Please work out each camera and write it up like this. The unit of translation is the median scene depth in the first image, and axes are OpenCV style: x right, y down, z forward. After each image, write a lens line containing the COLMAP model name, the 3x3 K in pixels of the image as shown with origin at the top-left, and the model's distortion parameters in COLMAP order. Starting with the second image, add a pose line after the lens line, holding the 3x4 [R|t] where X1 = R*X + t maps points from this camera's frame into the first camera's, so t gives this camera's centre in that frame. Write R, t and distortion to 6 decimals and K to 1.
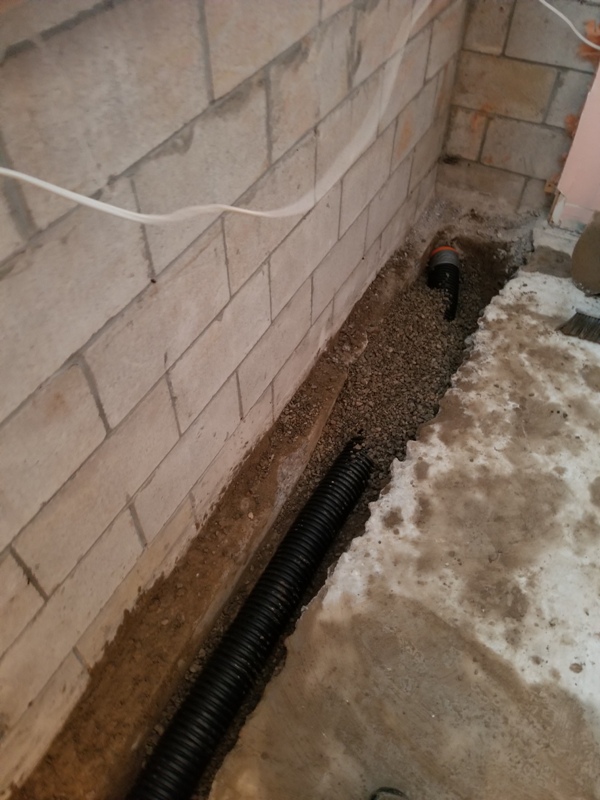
lens RADIAL K [[621.1, 0, 302.8], [0, 621.1, 394.3], [0, 0, 1]] dist [0.102911, -0.167900]
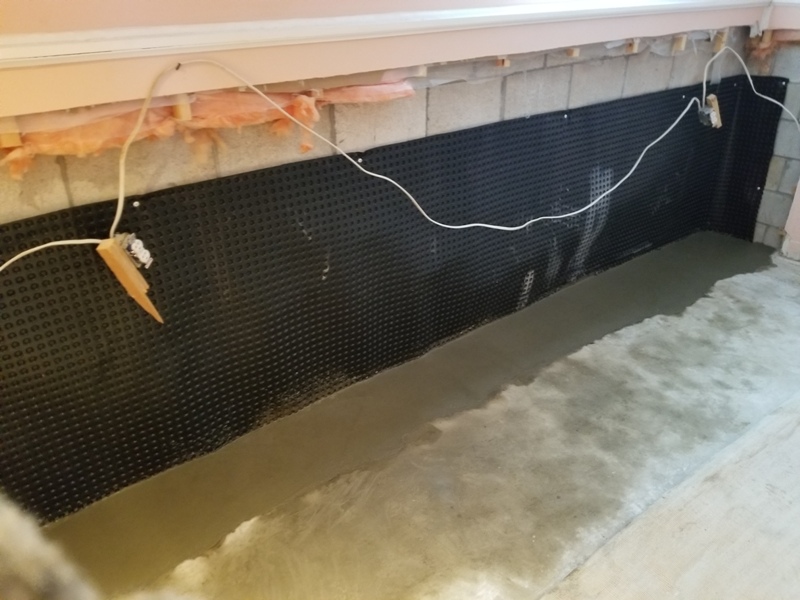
lens RADIAL K [[614.4, 0, 400.0], [0, 614.4, 300.0], [0, 0, 1]] dist [0.047782, -0.086001]
pose [[0.908632, 0.182339, -0.375685, 0.160016], [-0.298265, 0.913027, -0.278246, 0.555812], [0.292276, 0.364877, 0.883991, -0.569221]]
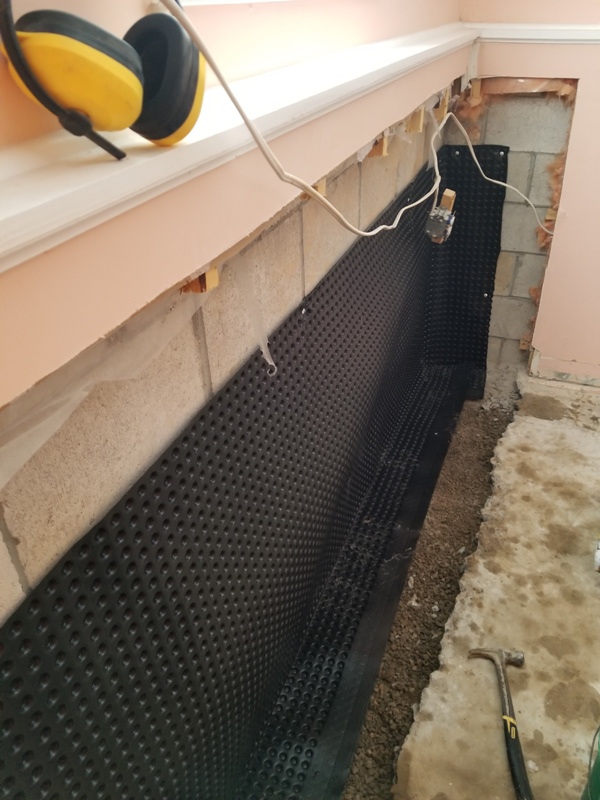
lens RADIAL K [[621.1, 0, 302.8], [0, 621.1, 394.3], [0, 0, 1]] dist [0.102911, -0.167900]
pose [[0.994063, -0.082741, 0.070658, -0.116460], [0.098772, 0.958611, -0.267039, 0.032494], [-0.045639, 0.272432, 0.961092, -0.084093]]
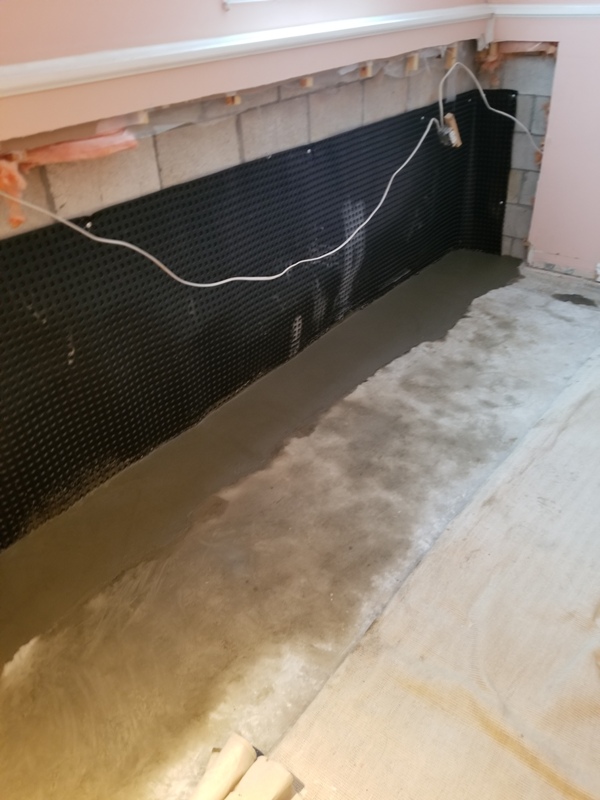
lens RADIAL K [[621.1, 0, 302.8], [0, 621.1, 394.3], [0, 0, 1]] dist [0.102911, -0.167900]
pose [[0.981654, 0.060444, -0.180839, 0.163689], [-0.104156, 0.964405, -0.243052, 0.531725], [0.159711, 0.257428, 0.953007, -0.553015]]
